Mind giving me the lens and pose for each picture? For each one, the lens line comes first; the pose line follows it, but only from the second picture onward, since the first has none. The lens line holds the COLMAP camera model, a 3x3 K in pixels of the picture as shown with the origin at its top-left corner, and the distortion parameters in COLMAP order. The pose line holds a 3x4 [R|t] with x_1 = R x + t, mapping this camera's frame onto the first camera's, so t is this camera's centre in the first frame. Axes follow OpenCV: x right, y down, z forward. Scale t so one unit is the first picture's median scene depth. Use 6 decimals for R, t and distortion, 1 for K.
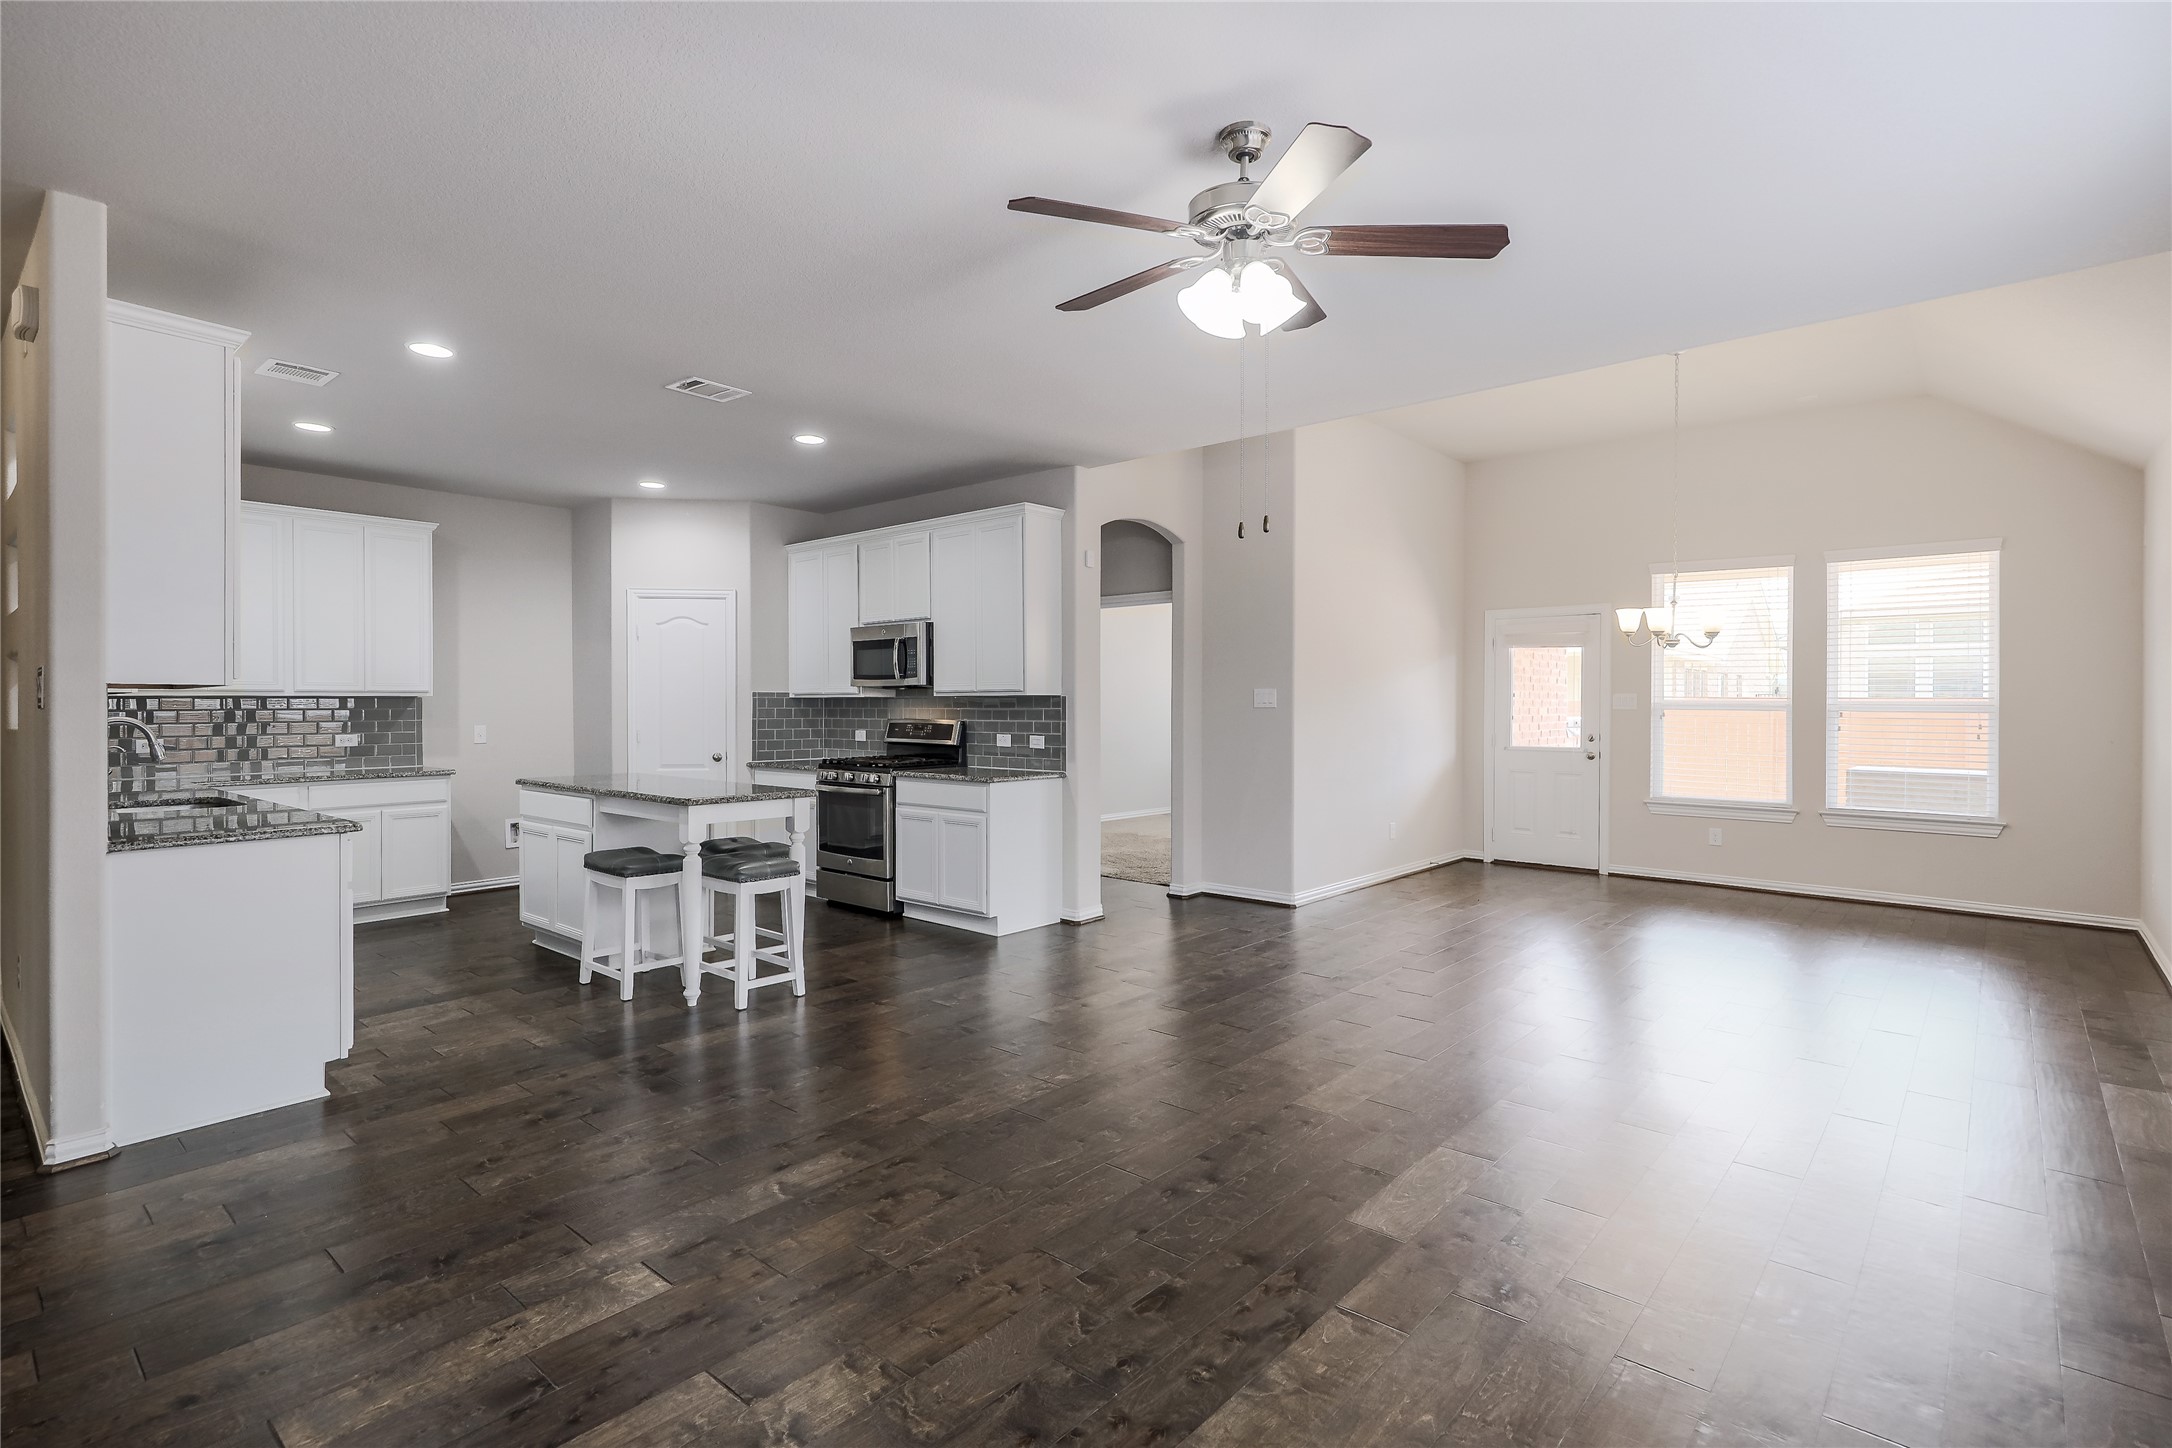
lens RADIAL K [[1025.2, 0, 1068.0], [0, 1025.2, 706.1], [0, 0, 1]] dist [0.019978, 0.000004]
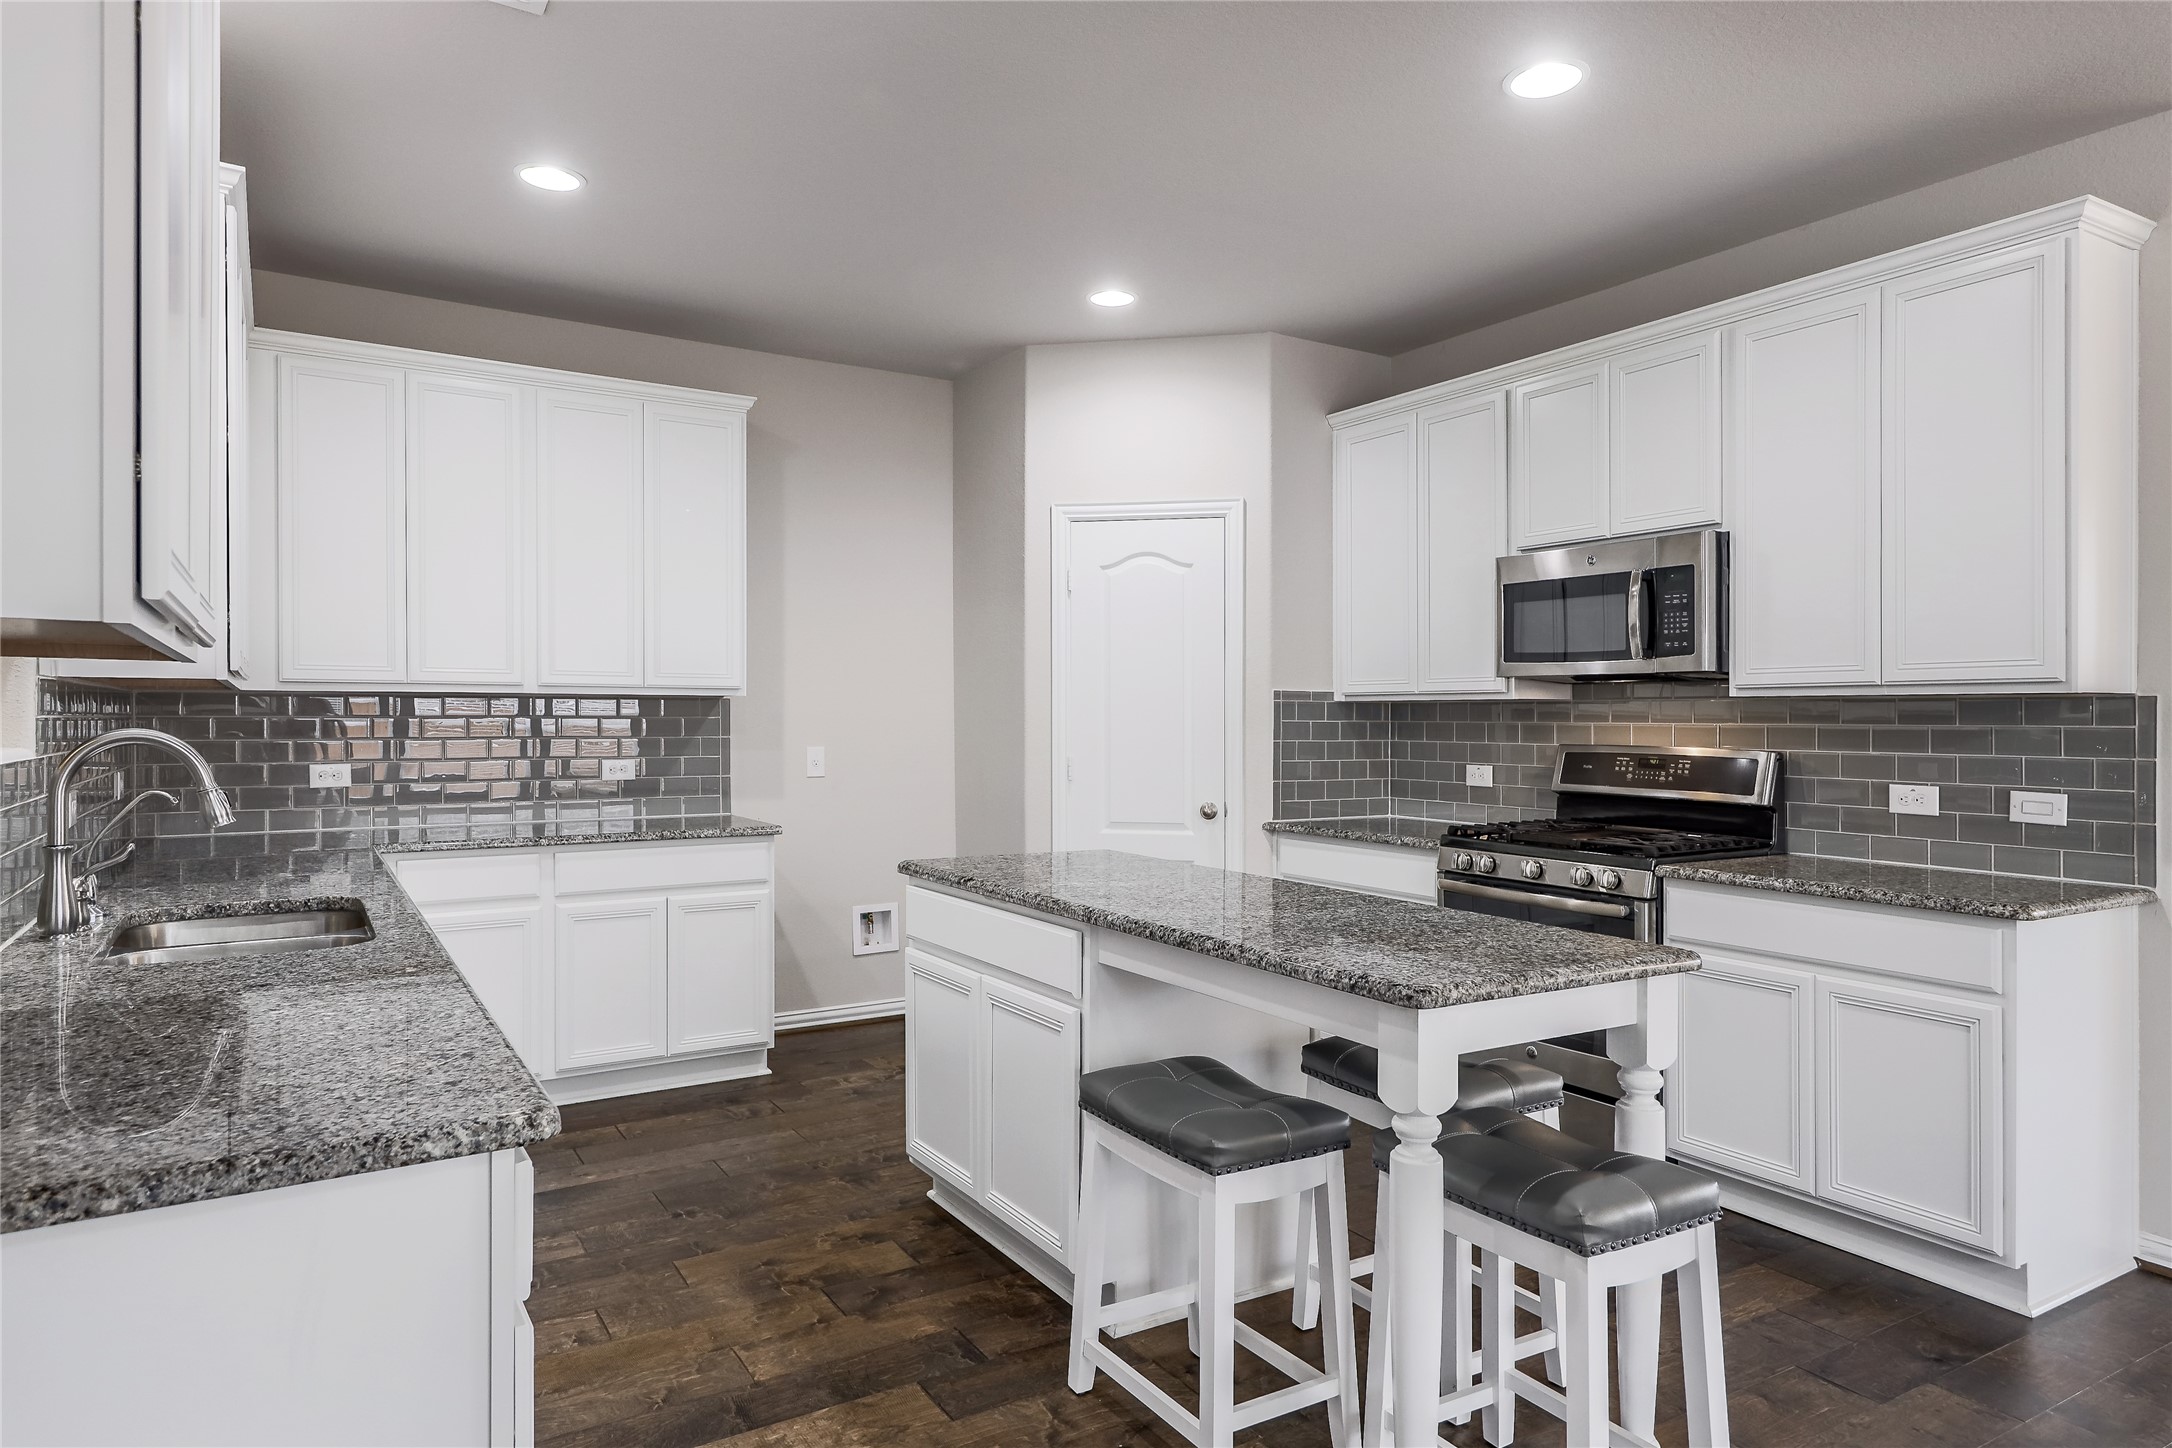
lens RADIAL K [[1329.1, 0, 1097.4], [0, 1329.1, 734.4], [0, 0, 1]] dist [0.021612, -0.000632]
pose [[0.959299, 0.010415, -0.282202, -0.216487], [-0.007036, 0.999891, 0.012986, 0.001075], [0.282306, -0.010472, 0.959267, 0.340844]]
